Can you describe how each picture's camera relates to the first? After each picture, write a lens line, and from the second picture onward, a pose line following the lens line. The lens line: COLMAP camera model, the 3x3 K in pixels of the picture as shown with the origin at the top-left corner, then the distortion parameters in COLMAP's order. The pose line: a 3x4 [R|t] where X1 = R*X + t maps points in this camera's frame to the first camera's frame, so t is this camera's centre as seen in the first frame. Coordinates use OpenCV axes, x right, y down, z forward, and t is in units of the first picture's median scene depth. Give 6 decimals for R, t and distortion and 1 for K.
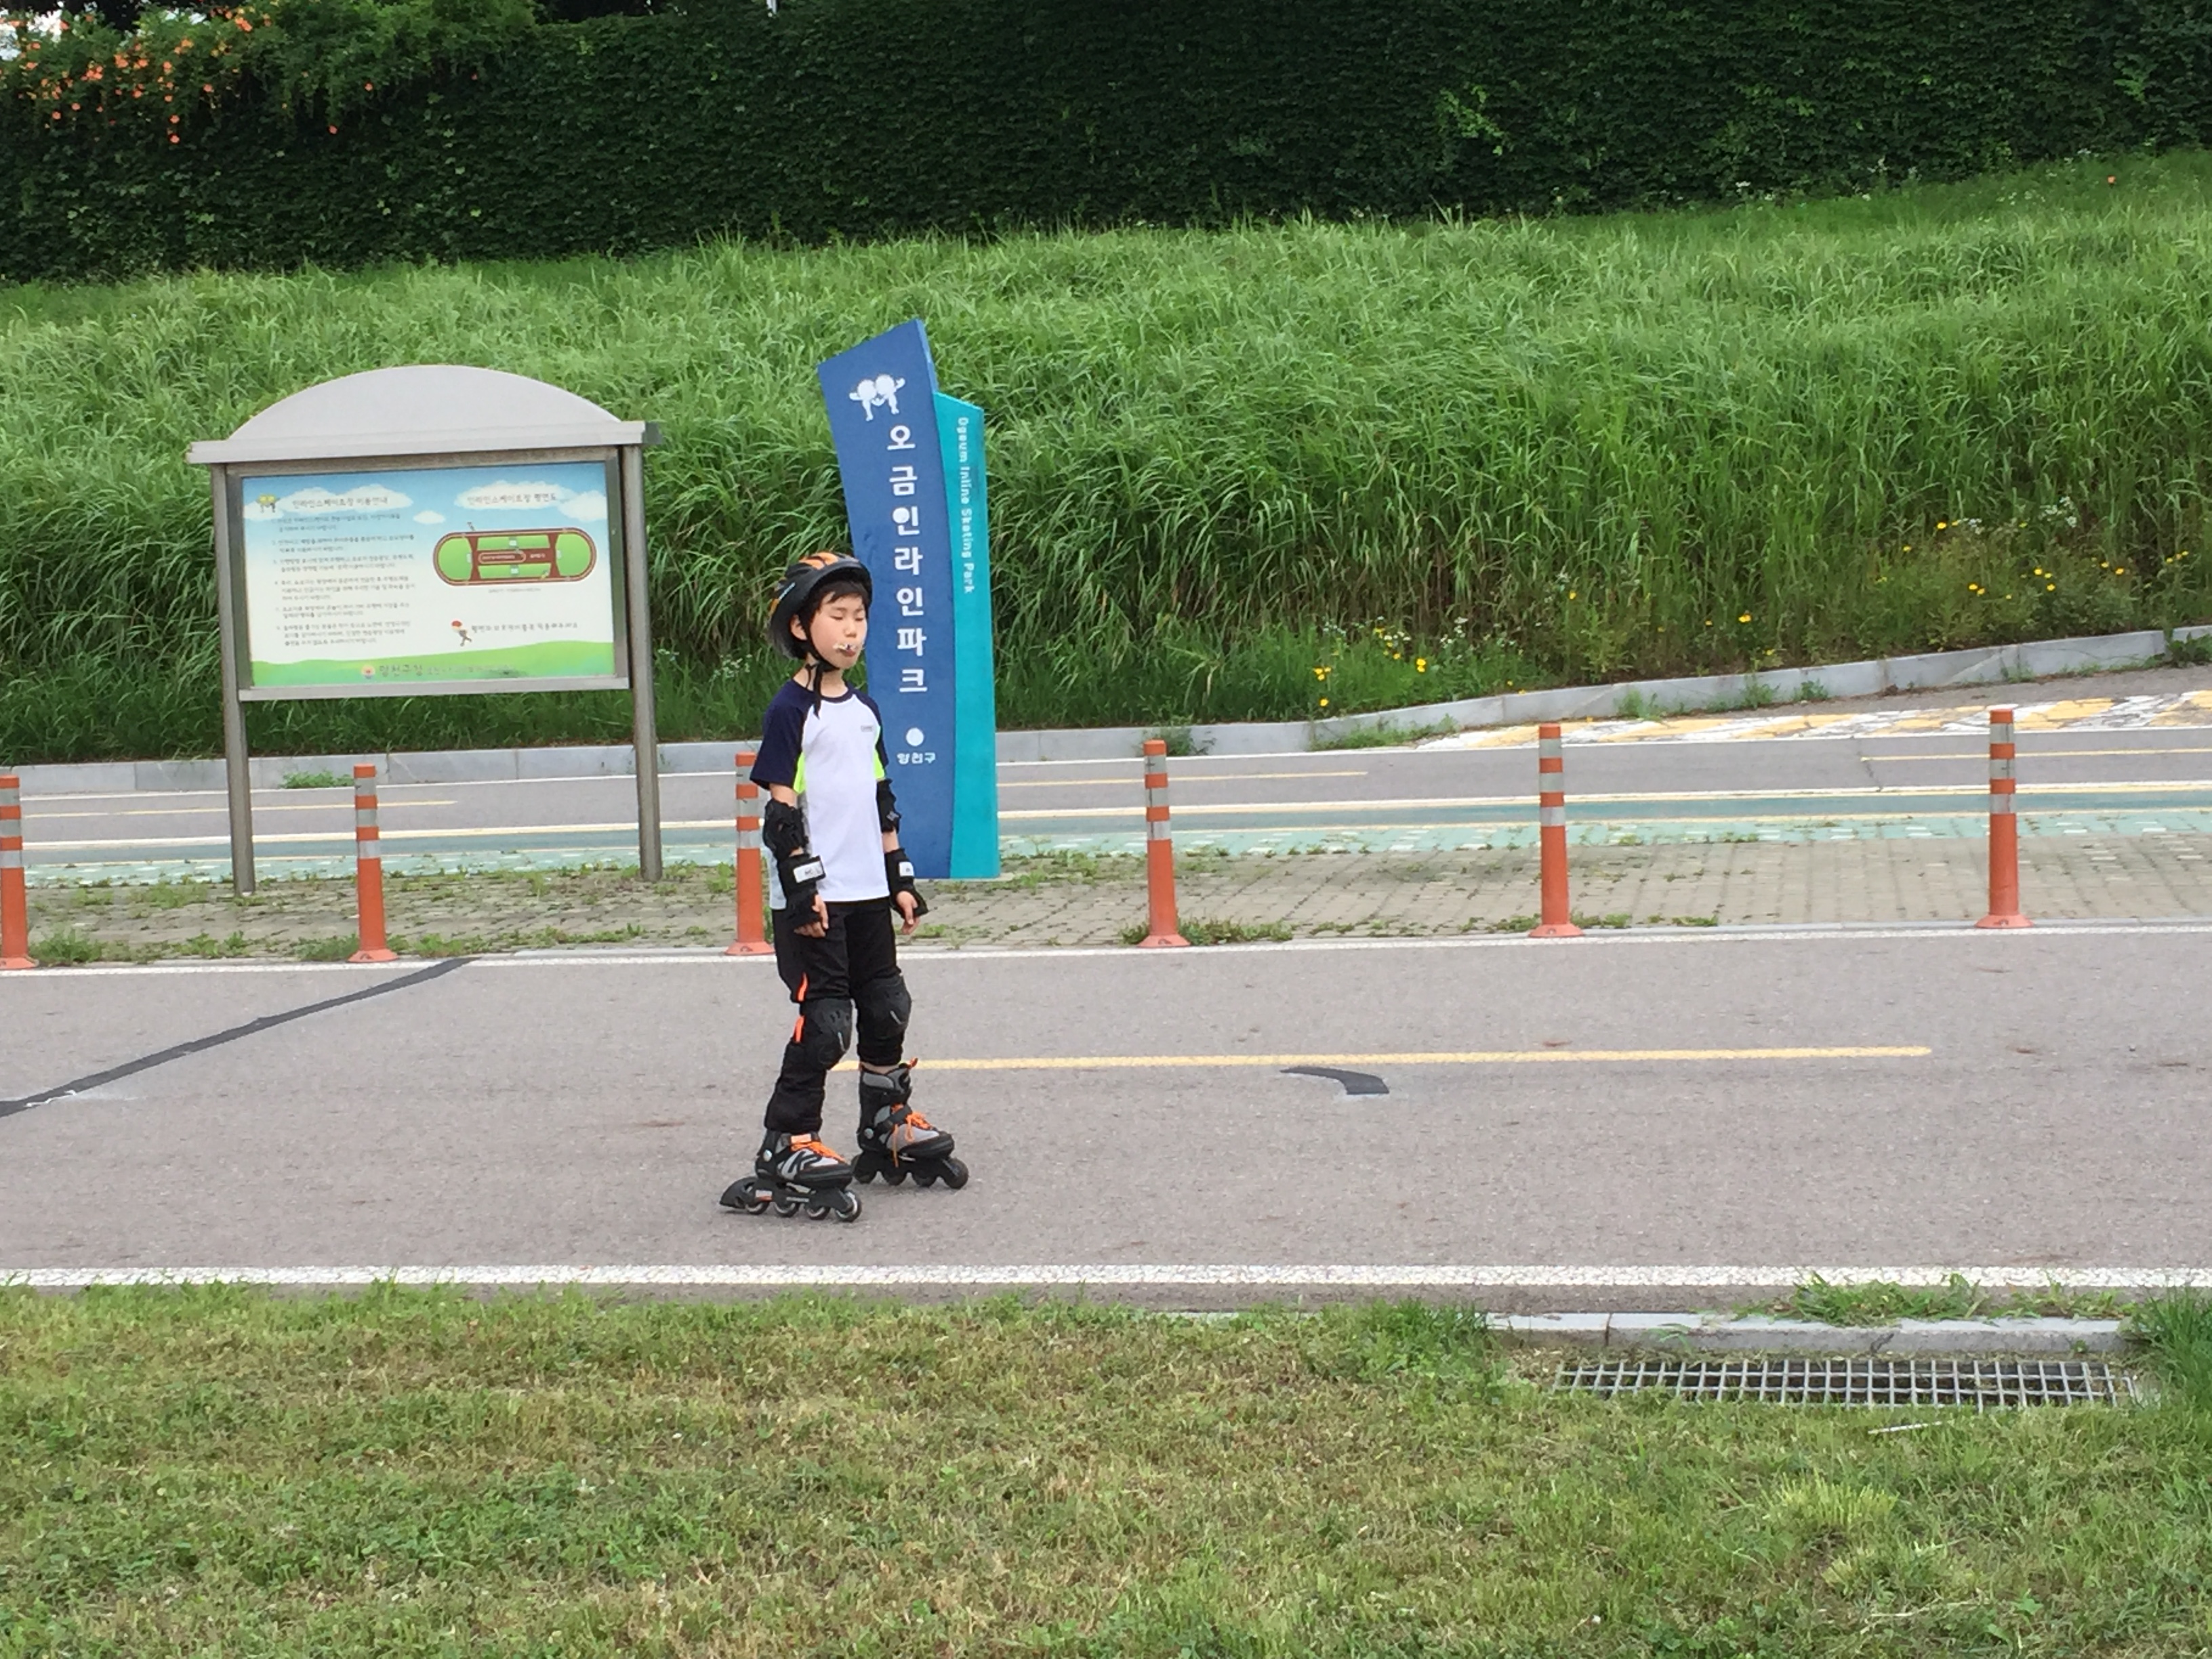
lens RADIAL K [[2956.1, 0, 1104.2], [0, 2956.1, 715.9], [0, 0, 1]] dist [-0.006529, 0.114877]
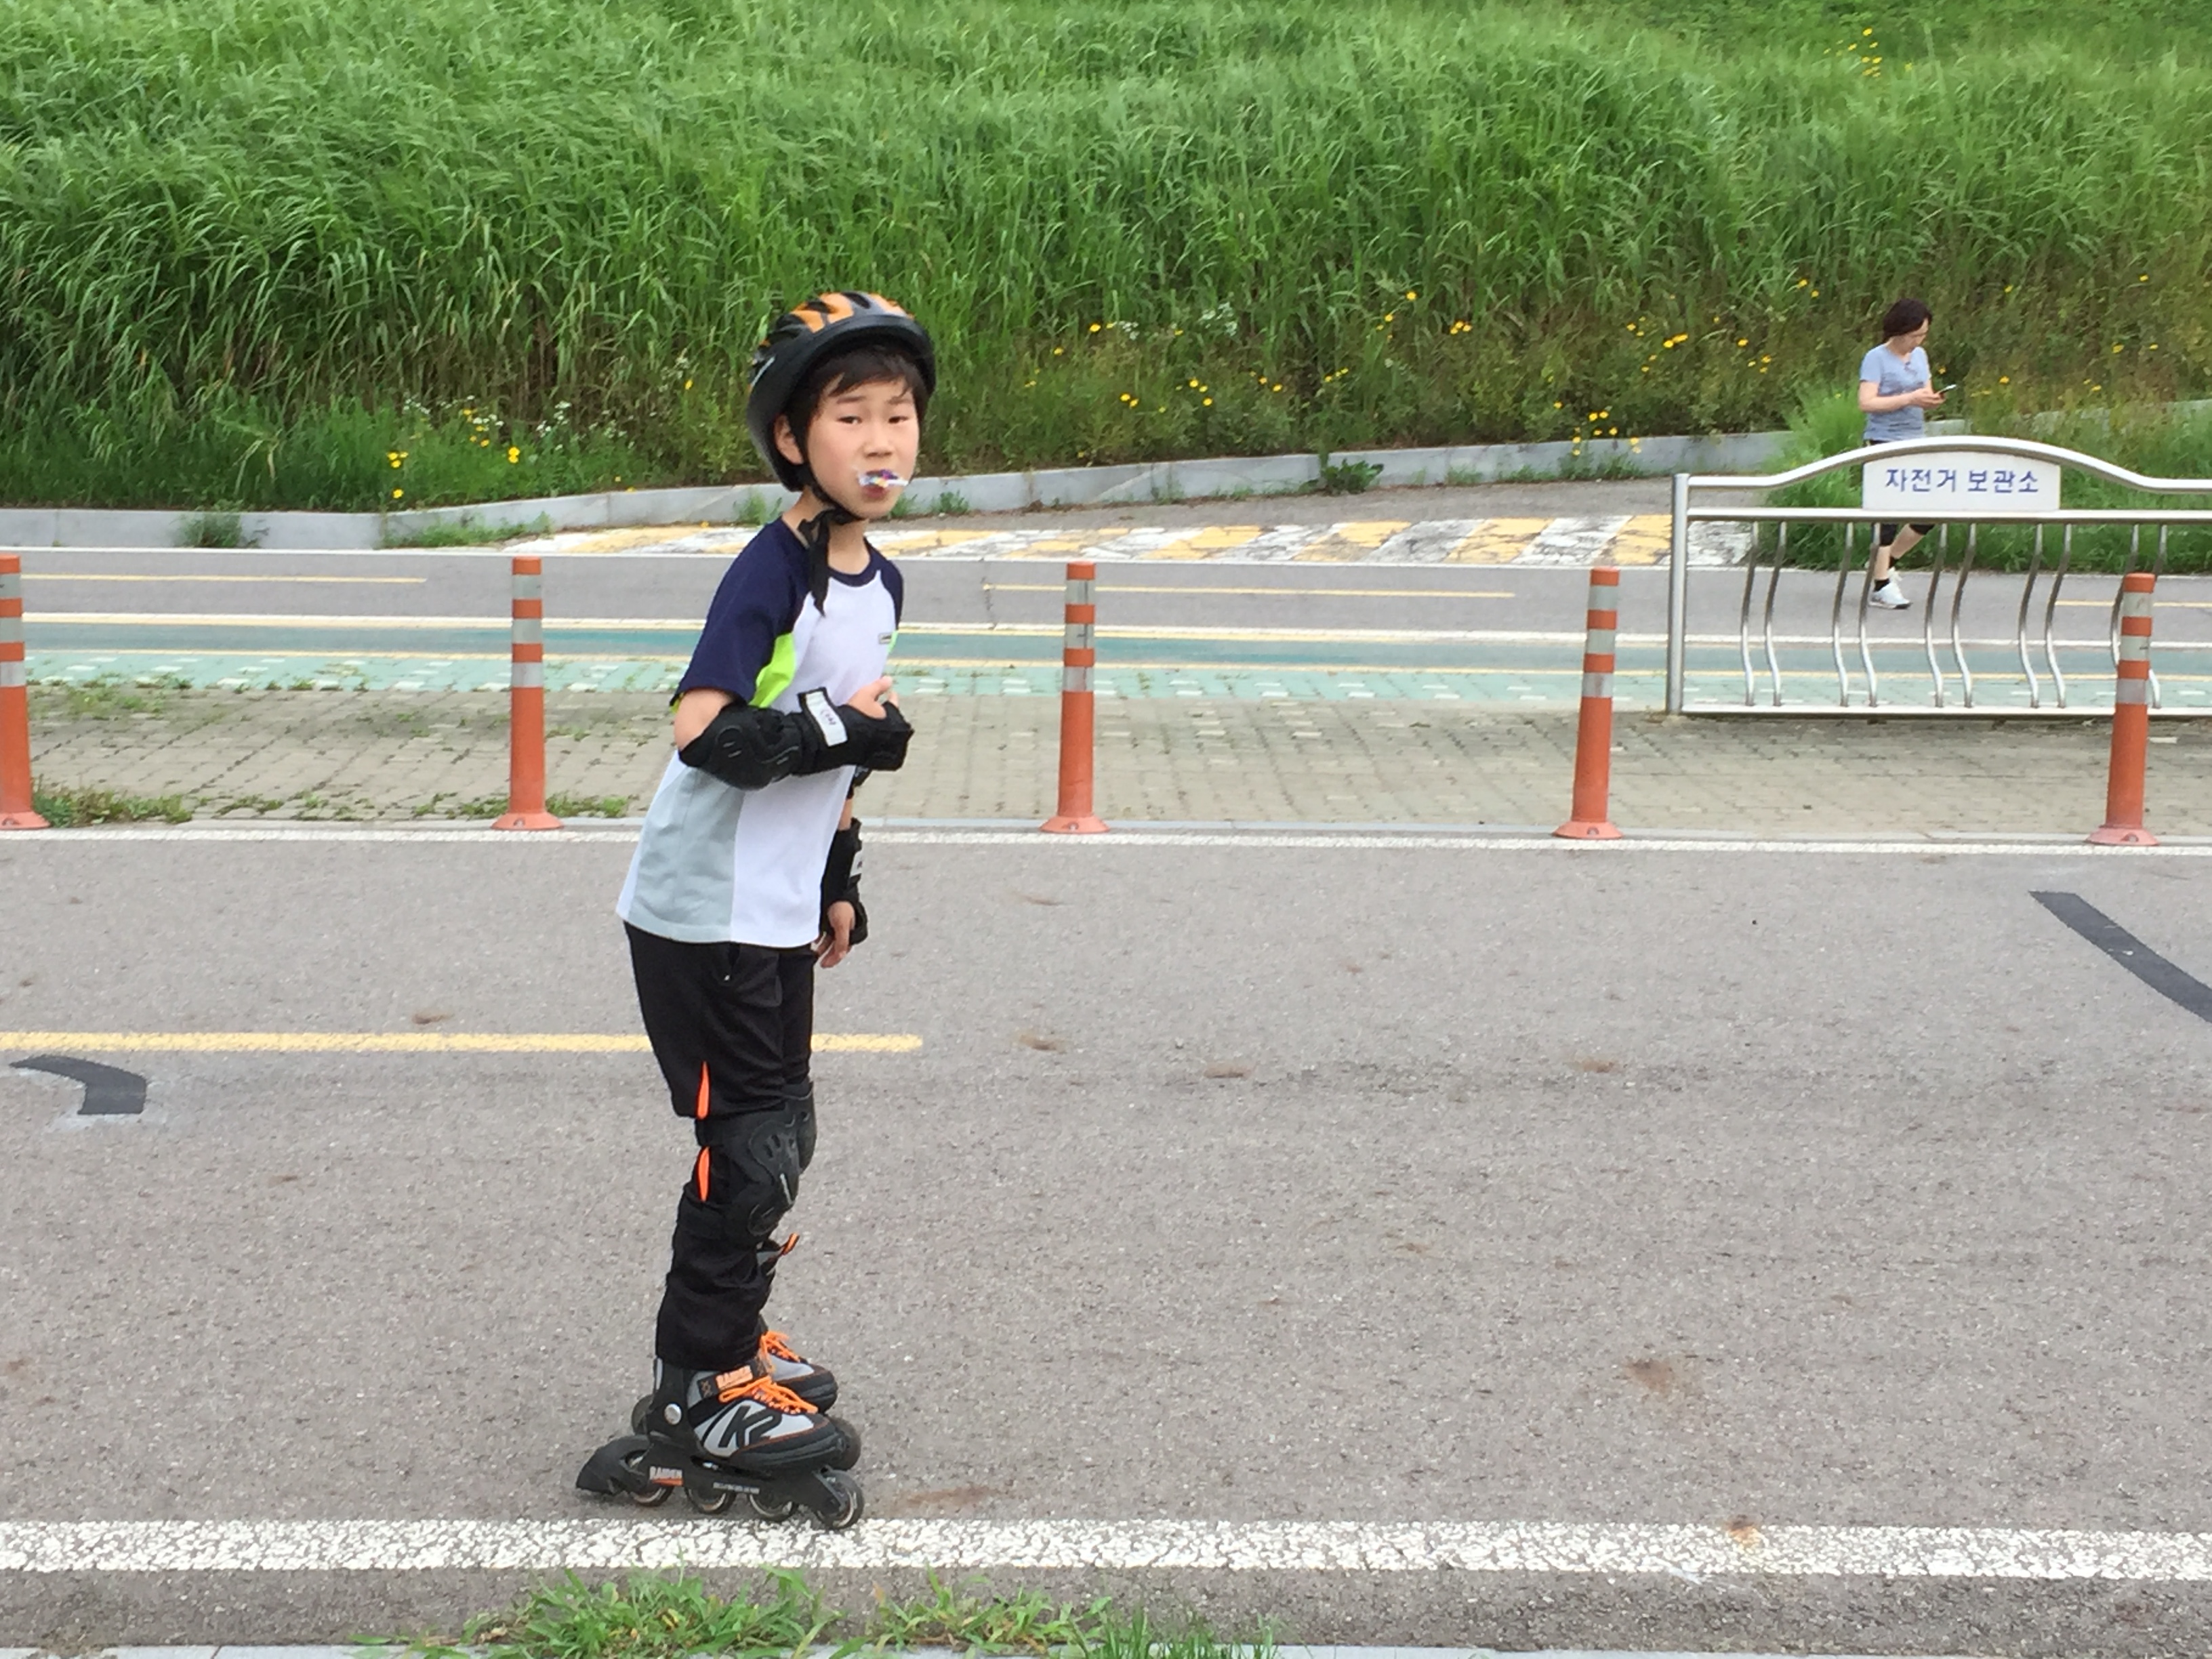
lens RADIAL K [[2956.1, 0, 1104.2], [0, 2956.1, 715.9], [0, 0, 1]] dist [-0.006529, 0.114877]
pose [[0.965062, 0.023184, 0.260993, 0.049302], [-0.042592, 0.996710, 0.068952, -0.007793], [-0.258535, -0.077659, 0.962875, 0.109110]]
